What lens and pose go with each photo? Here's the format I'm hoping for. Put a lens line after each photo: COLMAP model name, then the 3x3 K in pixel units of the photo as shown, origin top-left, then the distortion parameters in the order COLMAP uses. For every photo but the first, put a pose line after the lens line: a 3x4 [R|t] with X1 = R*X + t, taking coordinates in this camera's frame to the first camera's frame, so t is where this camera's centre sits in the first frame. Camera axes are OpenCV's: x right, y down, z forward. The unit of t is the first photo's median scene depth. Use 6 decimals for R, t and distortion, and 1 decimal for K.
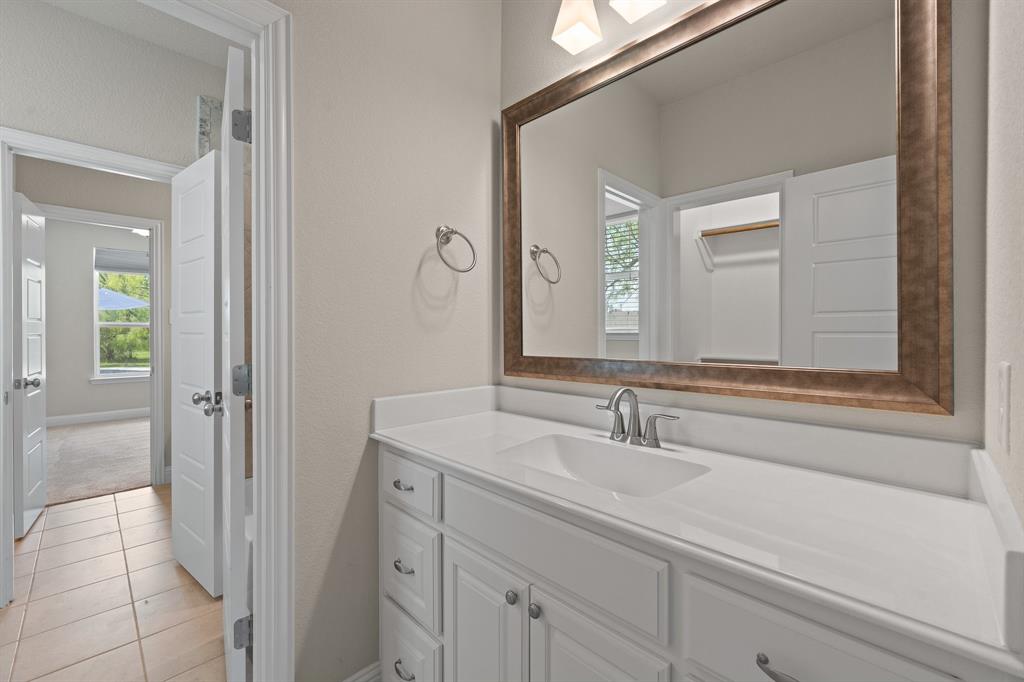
lens RADIAL K [[421.5, 0, 512.8], [0, 421.5, 338.8], [0, 0, 1]] dist [0.012510, -0.000115]
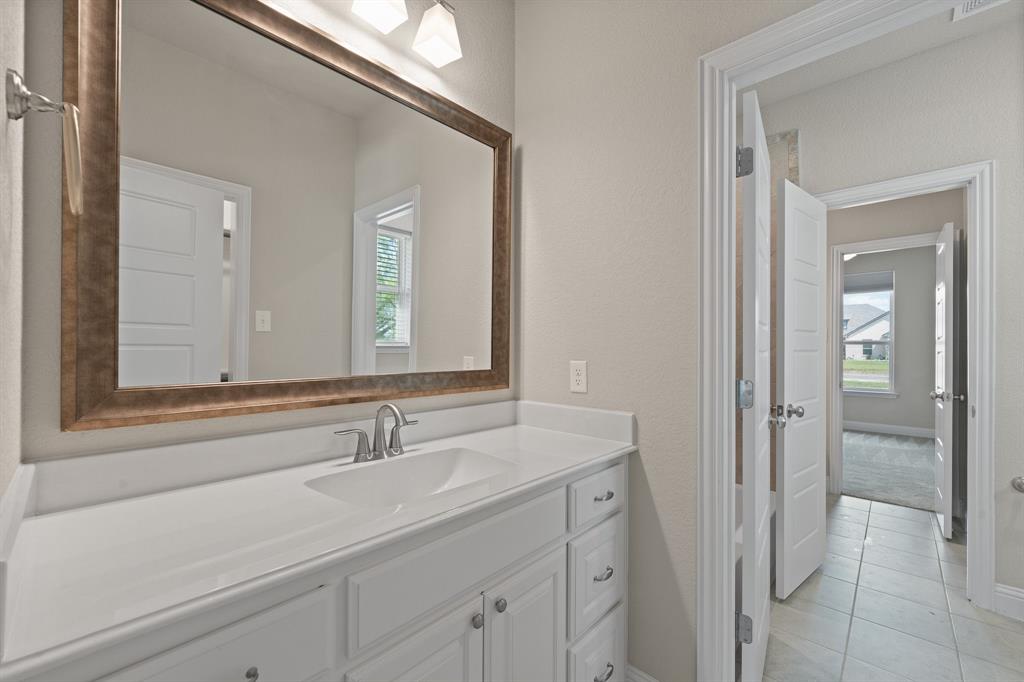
lens RADIAL K [[418.5, 0, 513.3], [0, 418.5, 347.8], [0, 0, 1]] dist [0.001702, 0.000129]
pose [[-0.047465, 0.008887, 0.998833, -0.730335], [0.009361, 0.999920, -0.008451, -0.002659], [-0.998829, 0.008949, -0.047544, 0.728097]]
